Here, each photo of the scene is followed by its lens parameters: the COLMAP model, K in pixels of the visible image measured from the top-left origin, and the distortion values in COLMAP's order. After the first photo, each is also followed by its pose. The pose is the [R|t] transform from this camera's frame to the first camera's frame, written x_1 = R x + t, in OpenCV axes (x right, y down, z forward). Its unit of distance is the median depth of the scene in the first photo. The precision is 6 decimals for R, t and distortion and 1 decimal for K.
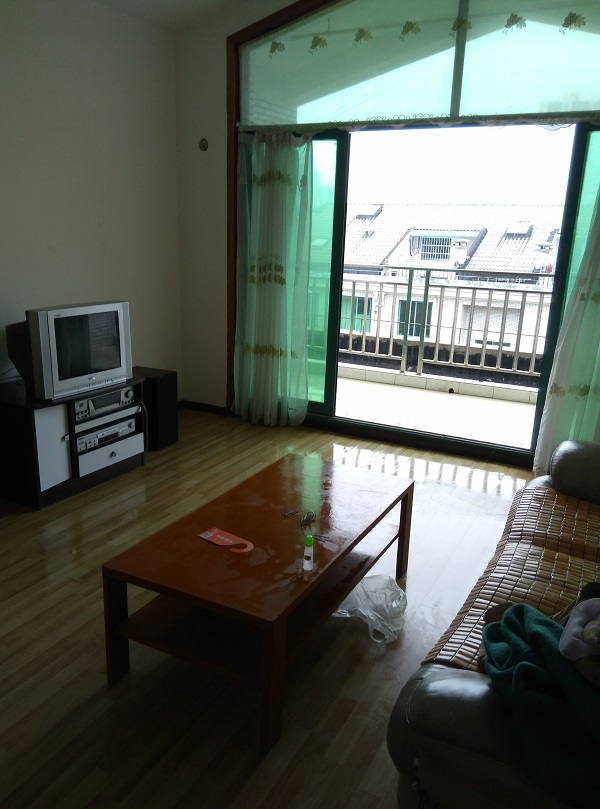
lens RADIAL K [[666.7, 0, 300.0], [0, 666.7, 404.6], [0, 0, 1]] dist [0.010592, 0.001315]
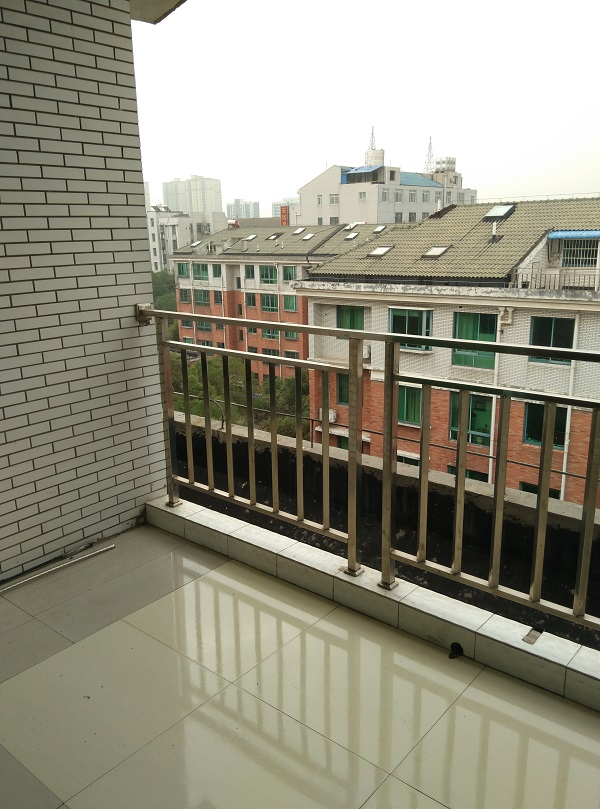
lens RADIAL K [[666.7, 0, 300.8], [0, 666.7, 403.0], [0, 0, 1]] dist [0.010592, 0.001315]
pose [[0.975837, 0.006286, -0.218411, 0.047023], [-0.009988, 0.999824, -0.015850, -0.030250], [0.218273, 0.017649, 0.975728, 0.117913]]
